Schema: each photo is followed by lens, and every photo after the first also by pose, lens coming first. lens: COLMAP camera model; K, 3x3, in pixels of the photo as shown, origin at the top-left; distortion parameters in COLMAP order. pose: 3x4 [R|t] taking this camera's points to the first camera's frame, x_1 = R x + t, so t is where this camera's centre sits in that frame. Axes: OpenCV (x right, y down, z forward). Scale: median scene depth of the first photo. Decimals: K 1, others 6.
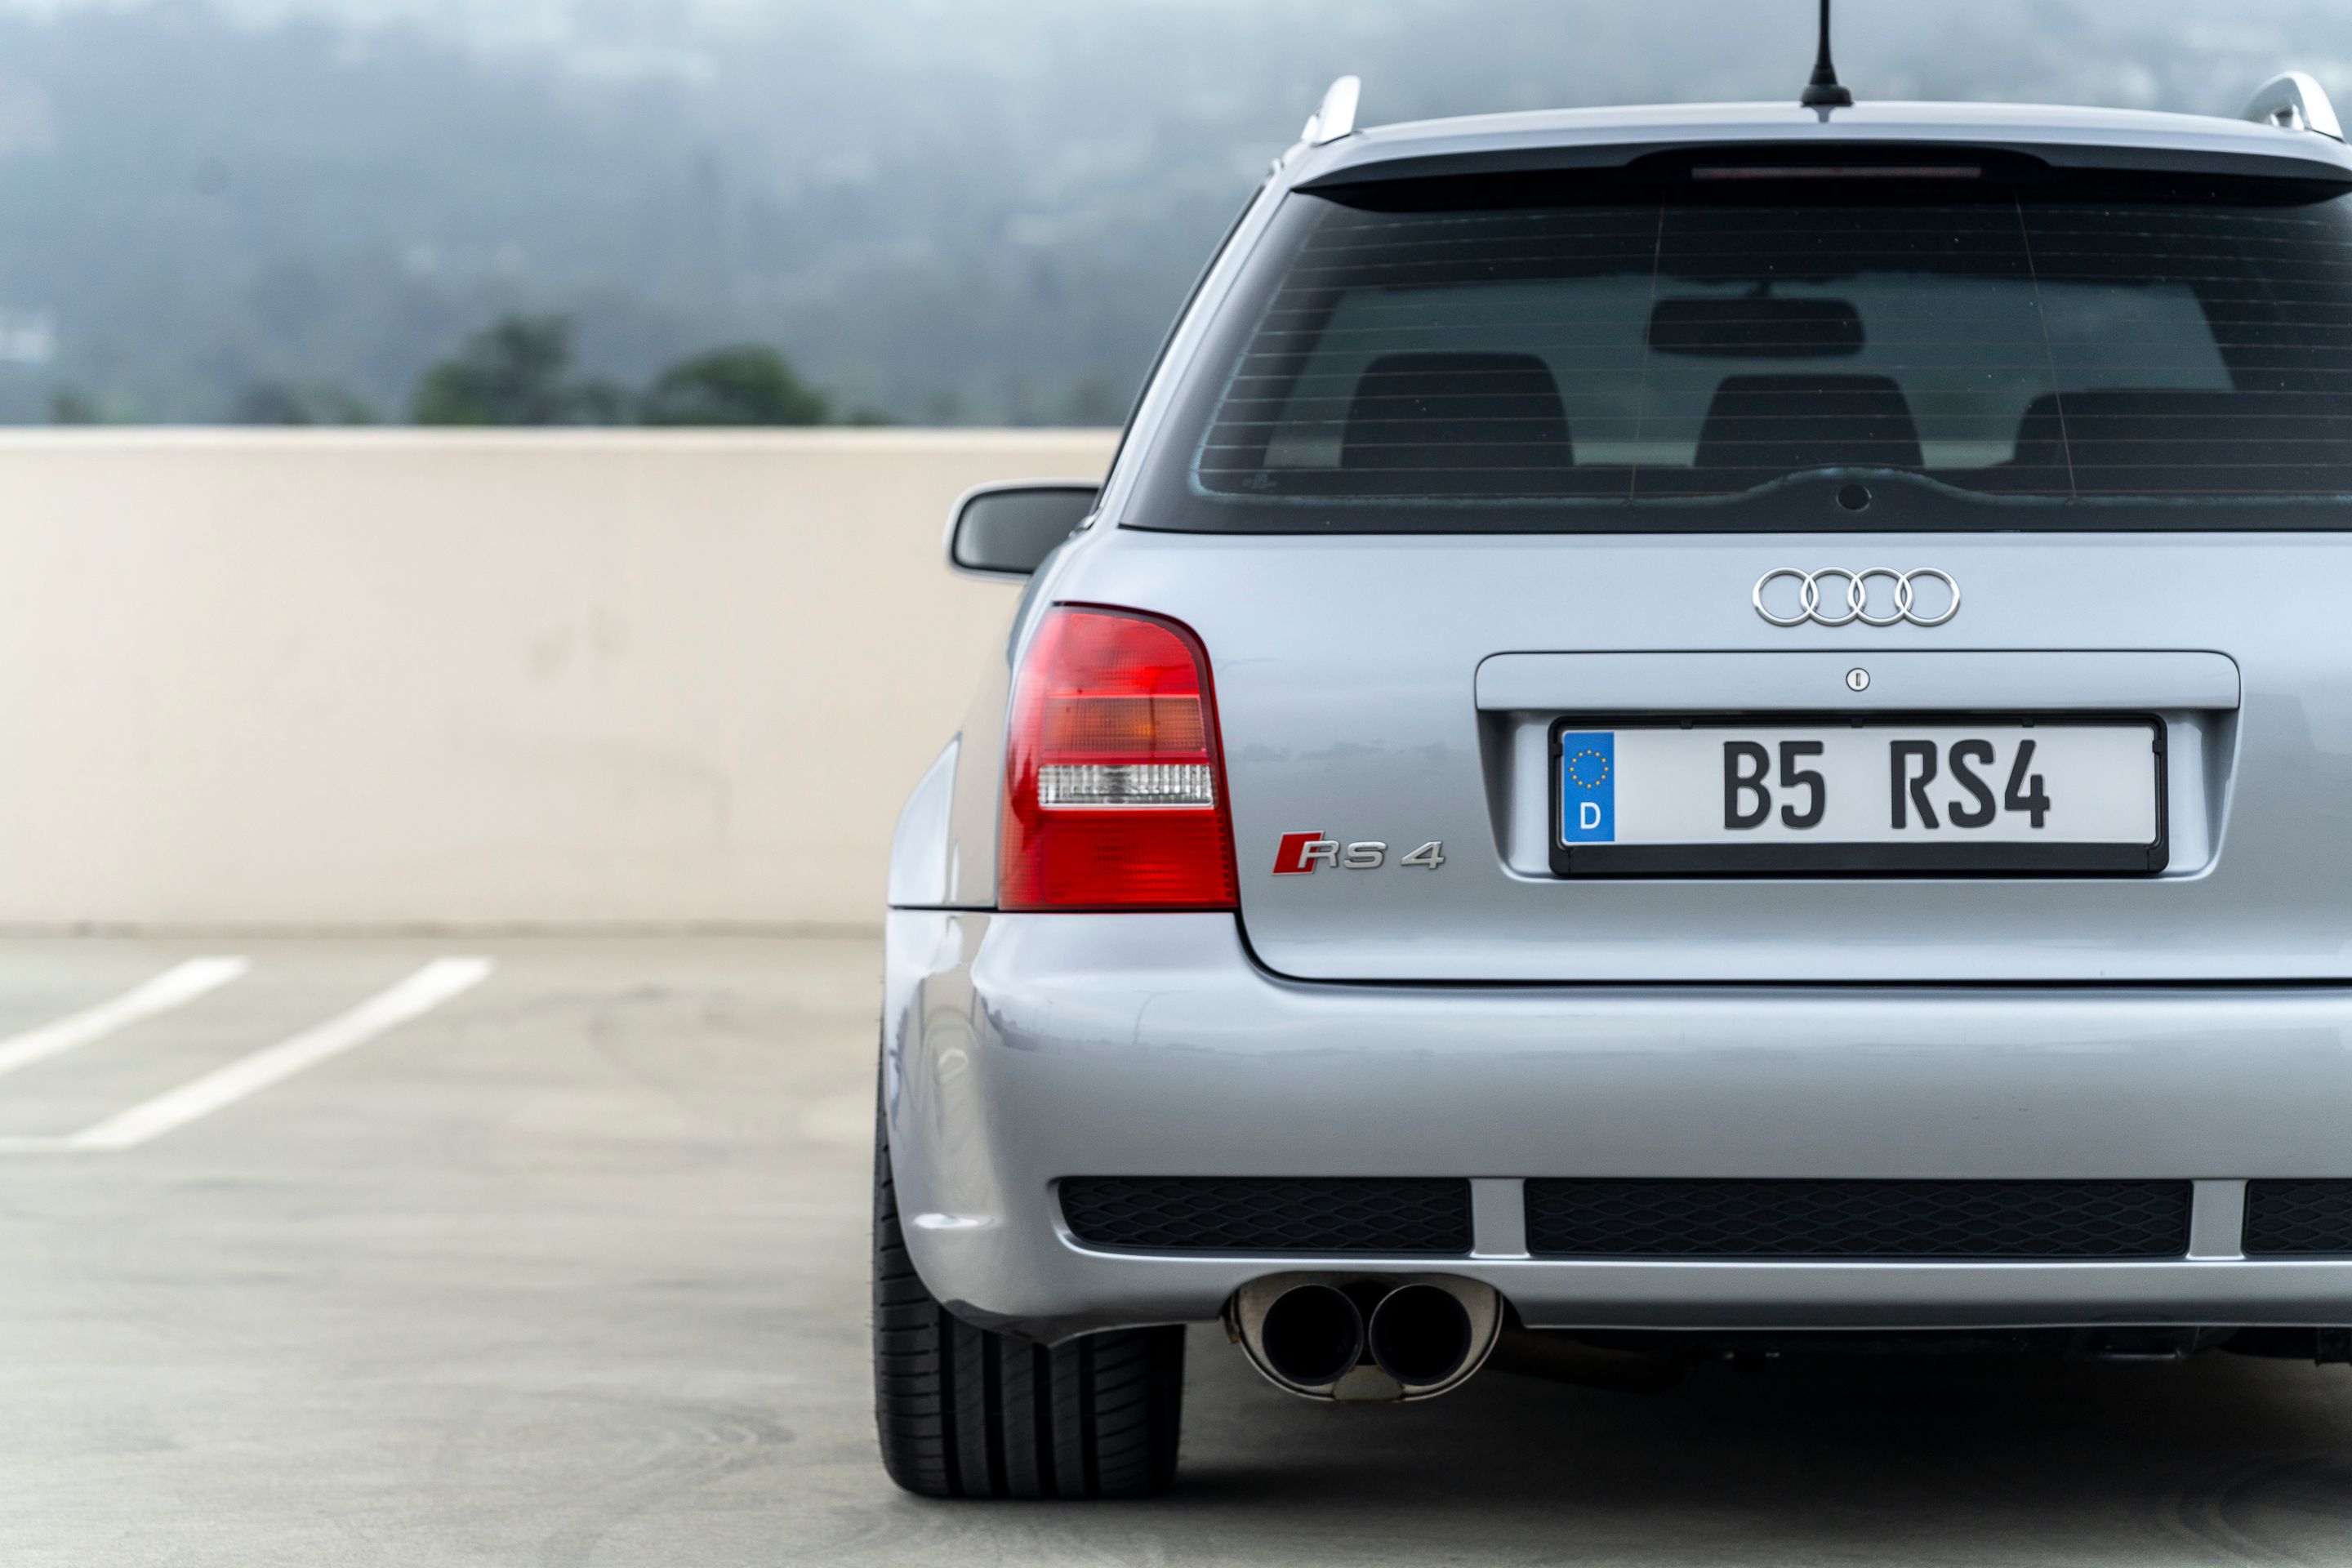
lens RADIAL K [[9190.7, 0, 1178.5], [0, 9190.7, 783.5], [0, 0, 1]] dist [-0.007616, 2.452679]
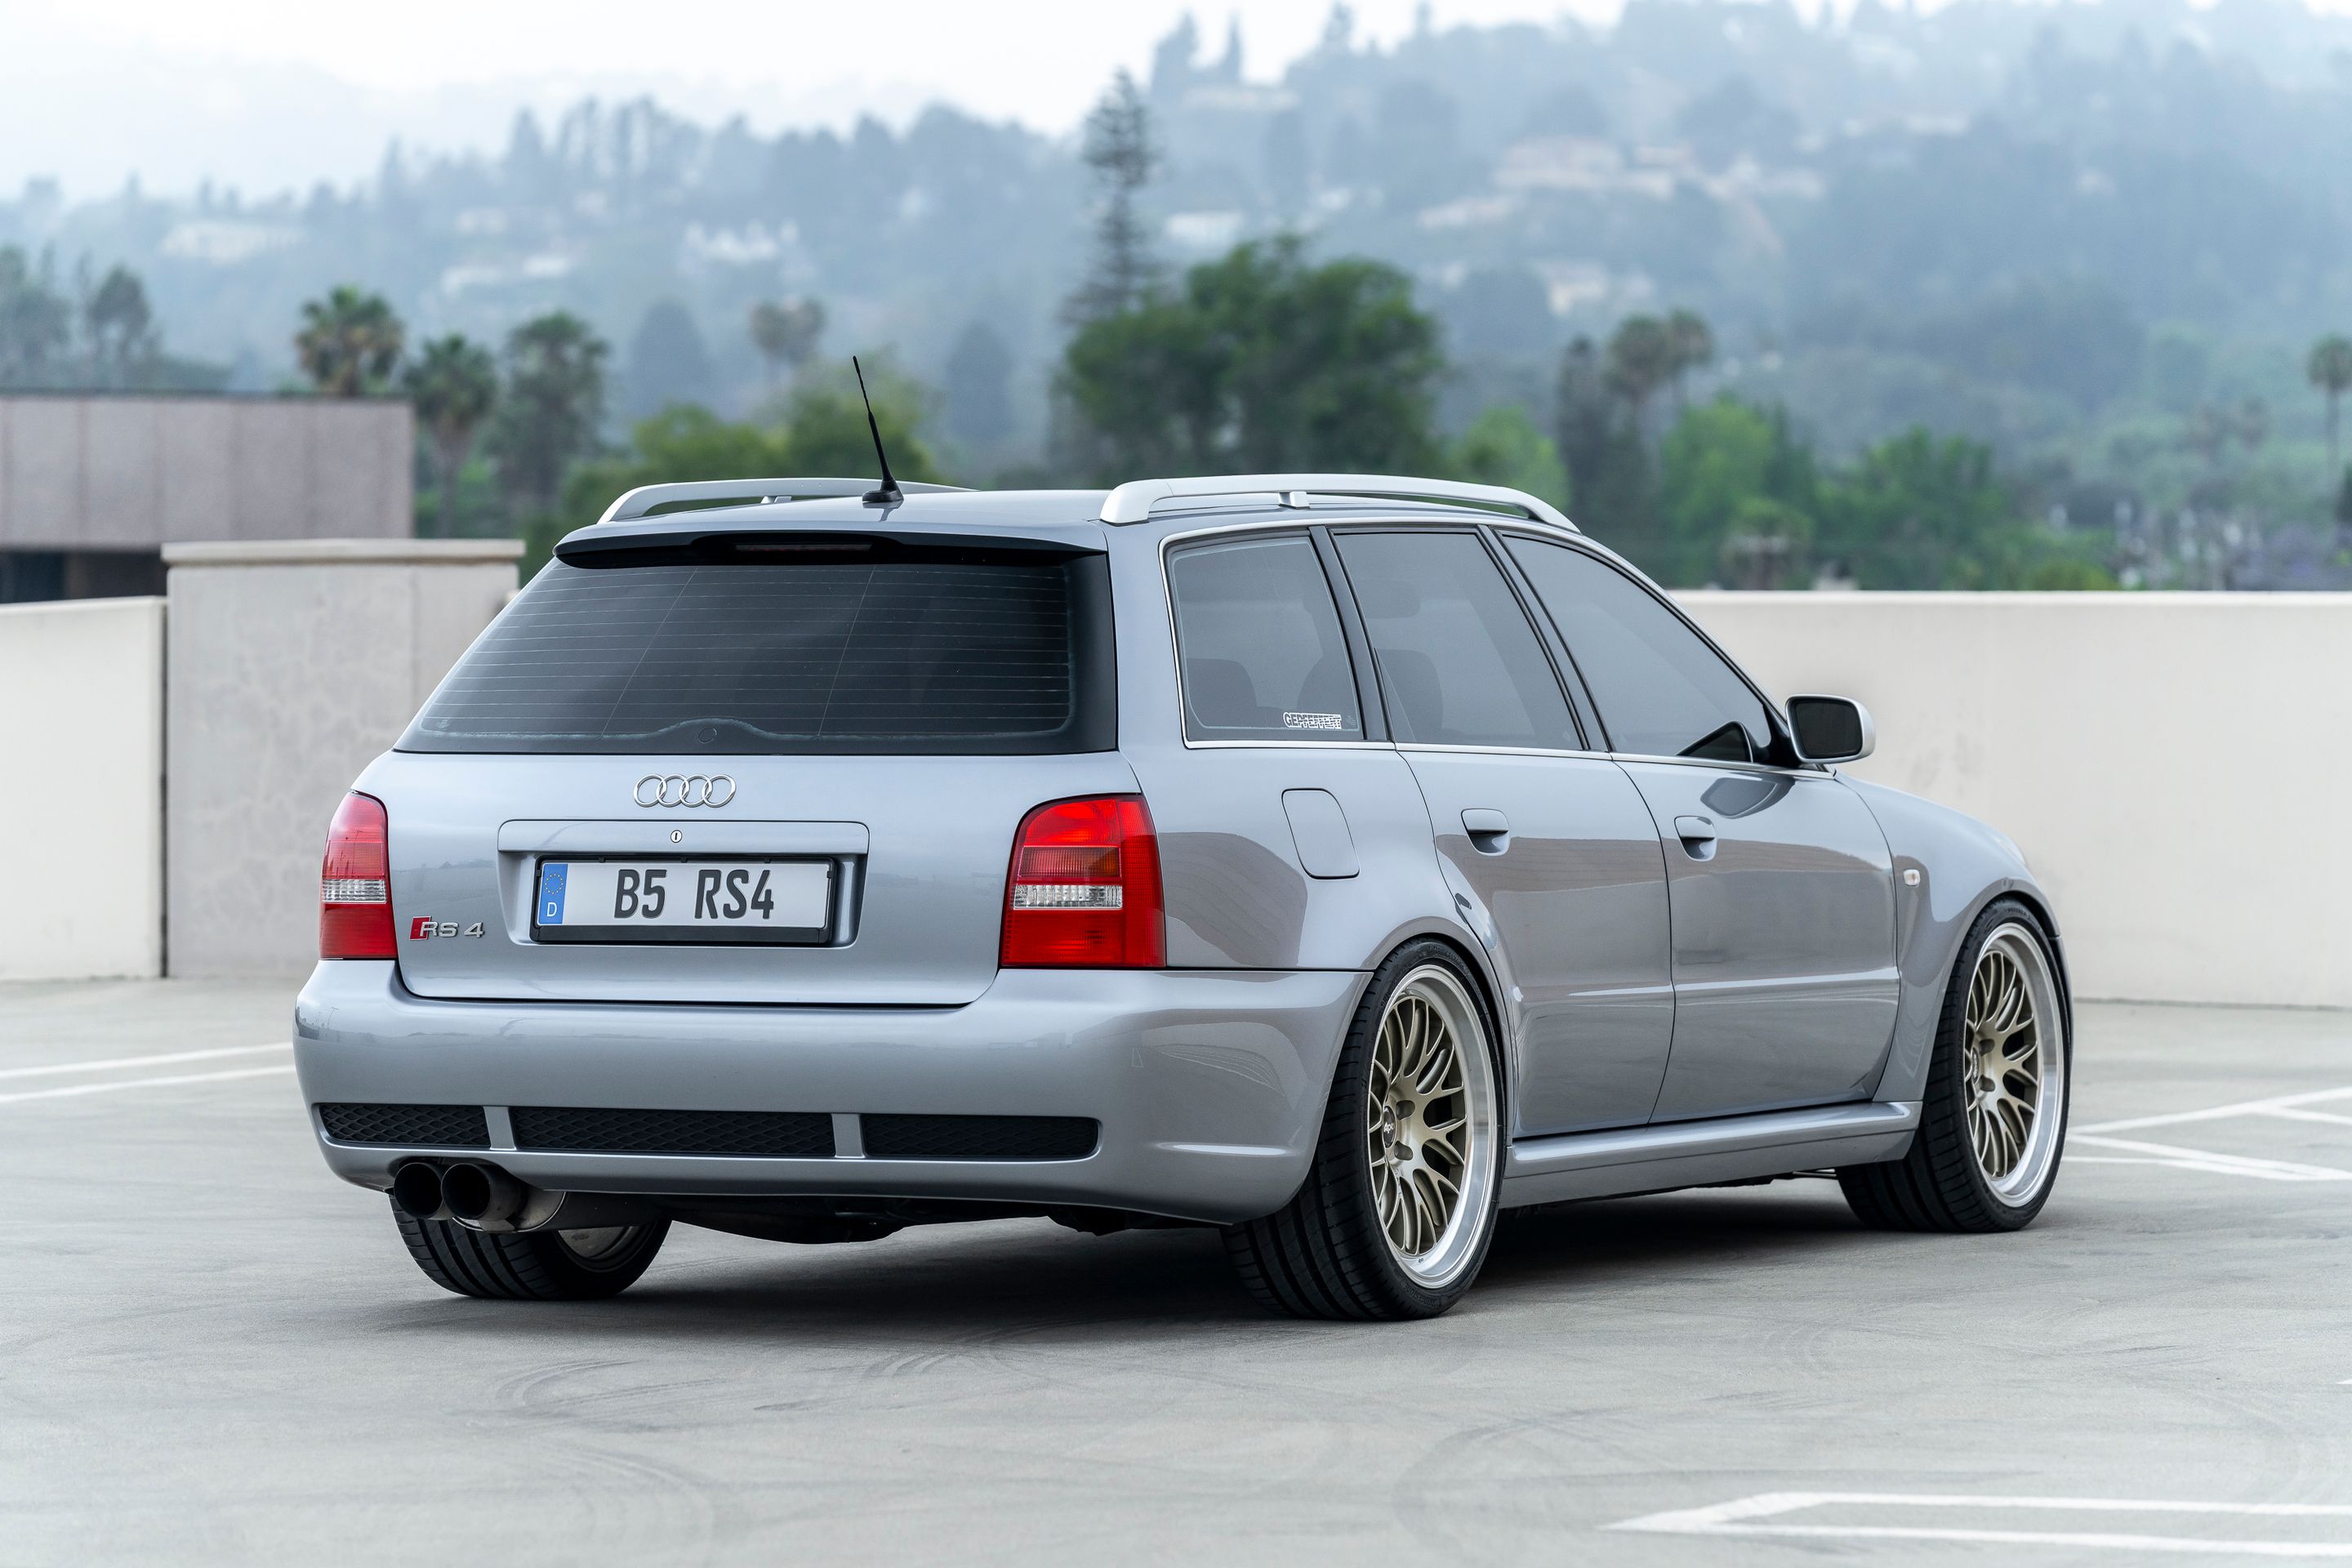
lens RADIAL K [[11129.1, 0, 1239.6], [0, 11129.1, 780.9], [0, 0, 1]] dist [0.165287, 2.472042]
pose [[0.918892, 0.005657, -0.394468, 1.045311], [-0.007119, 0.999972, -0.002242, -0.018096], [0.394444, 0.004868, 0.918907, -0.983633]]
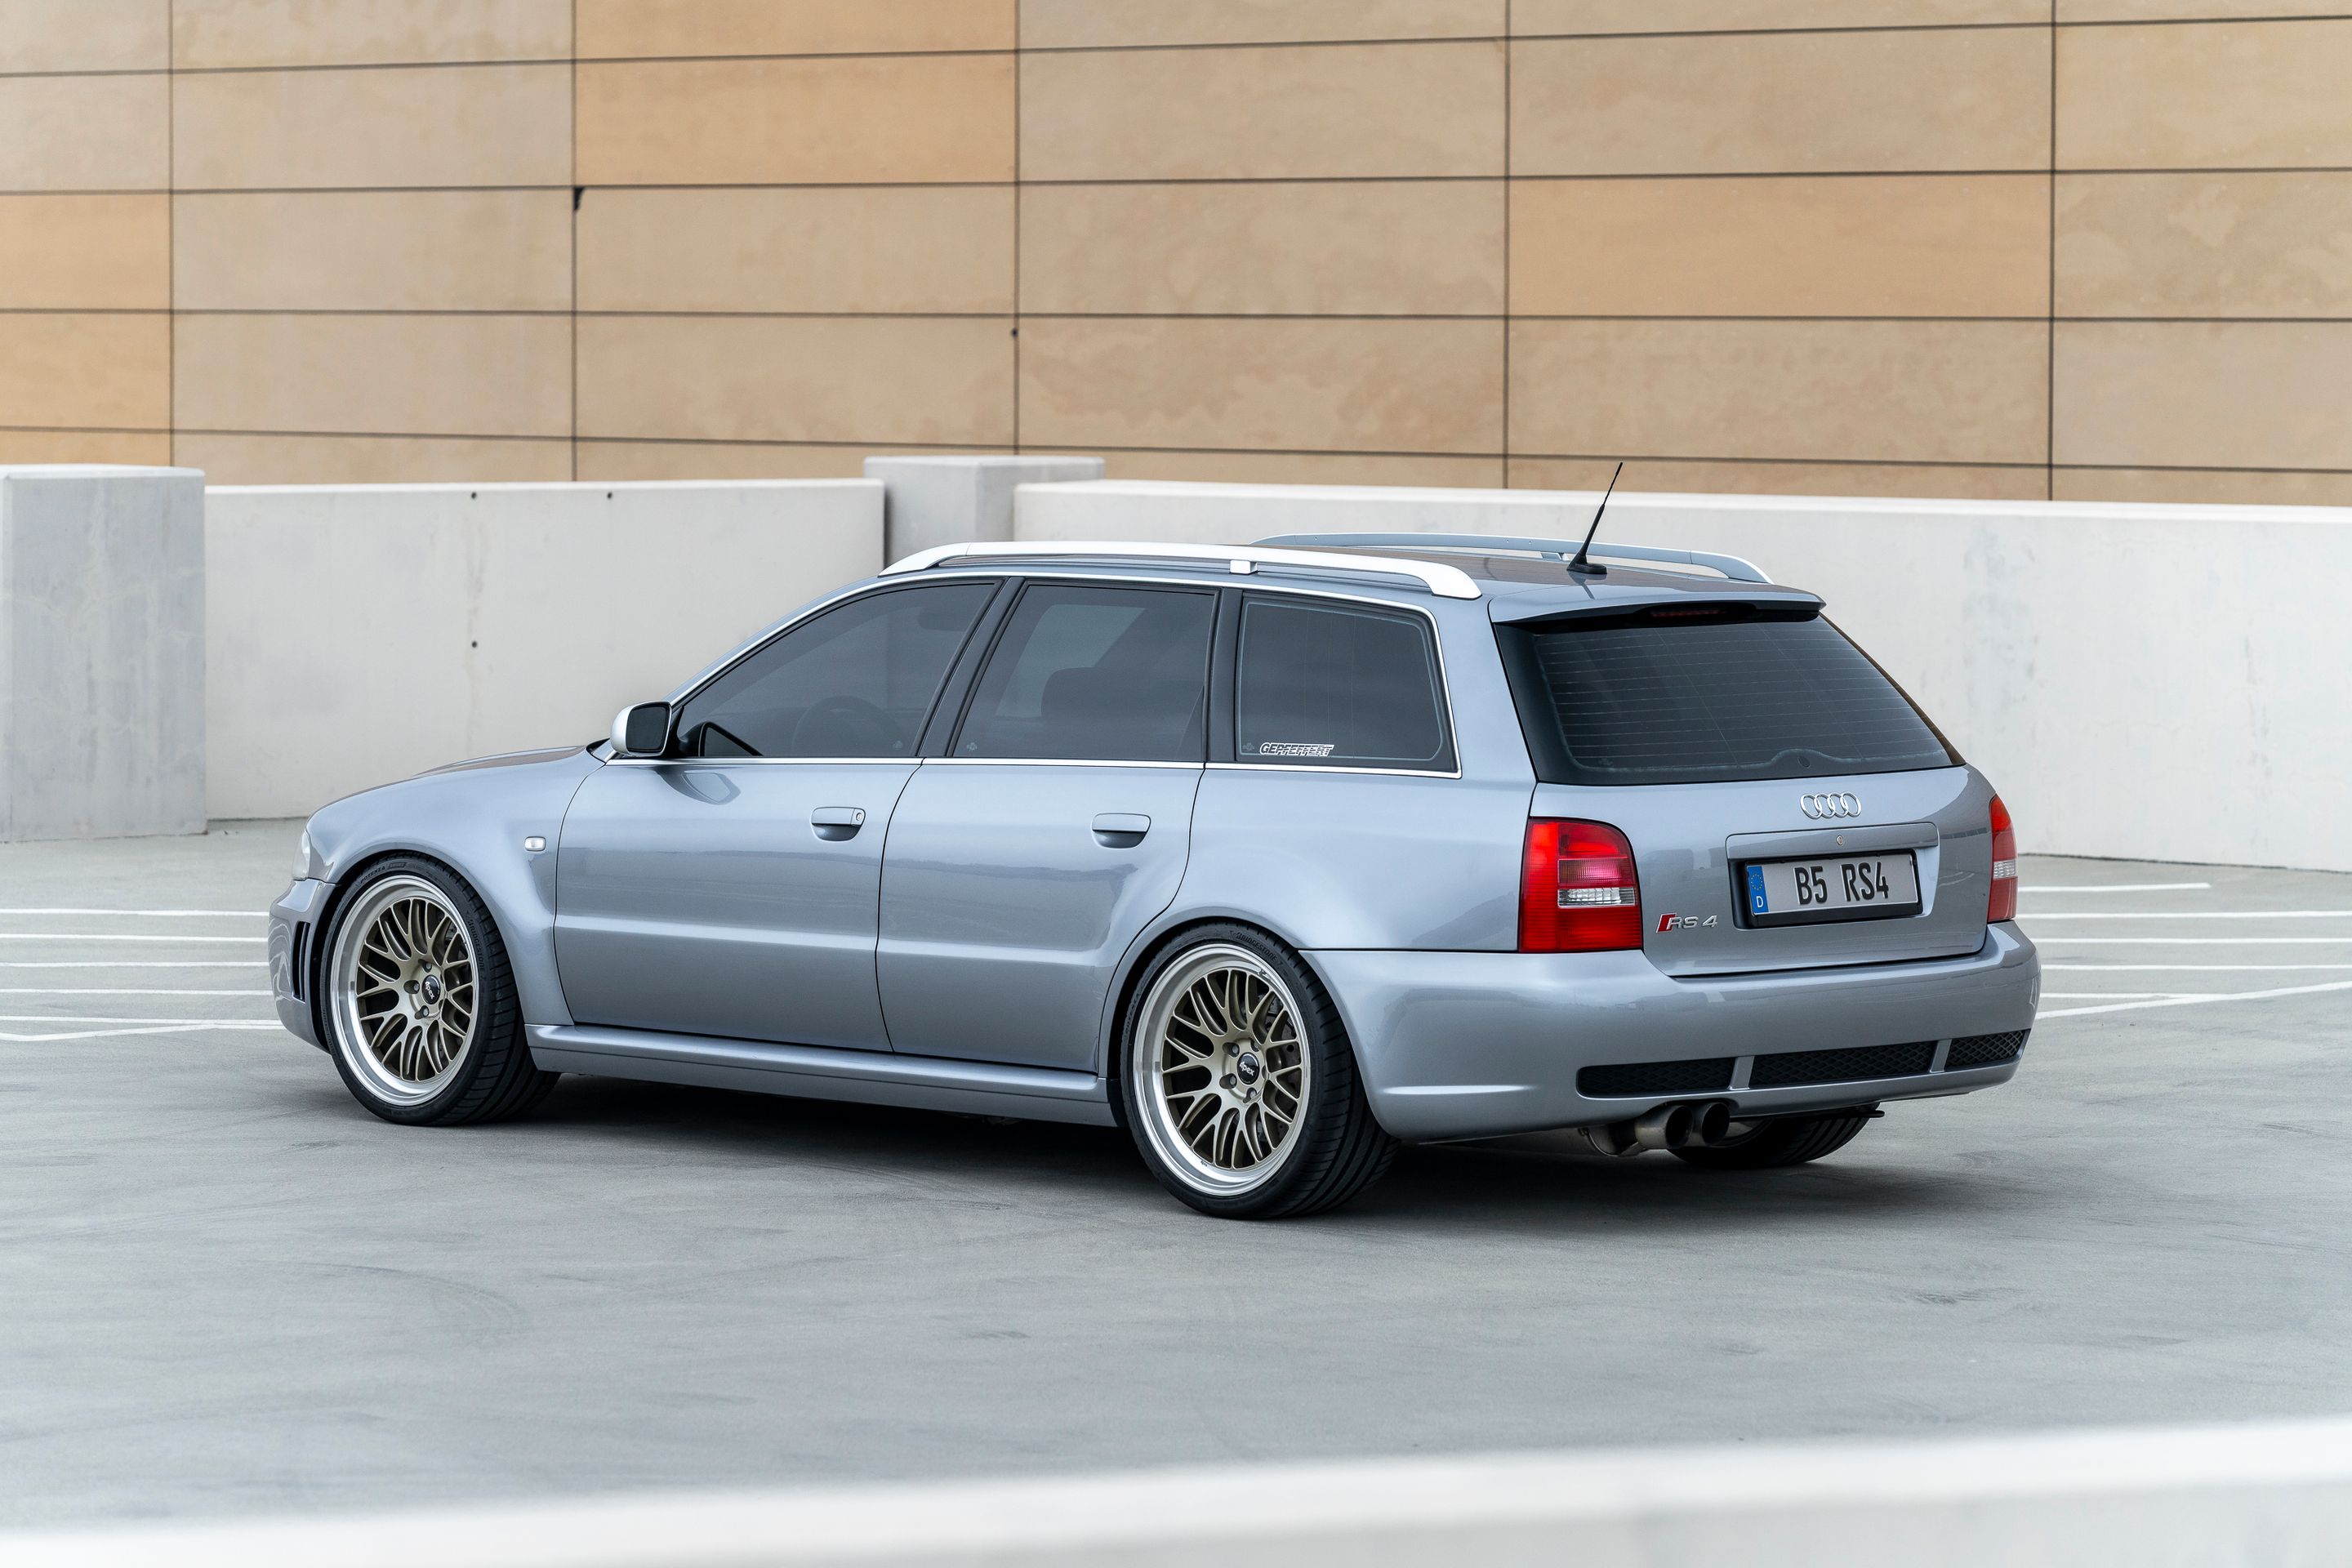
lens RADIAL K [[9190.7, 0, 1178.5], [0, 9190.7, 783.5], [0, 0, 1]] dist [-0.007616, 2.452679]
pose [[0.692691, -0.037441, 0.720262, -1.773035], [0.007730, 0.998980, 0.044496, -0.134220], [-0.721193, -0.025254, 0.692274, -0.538256]]
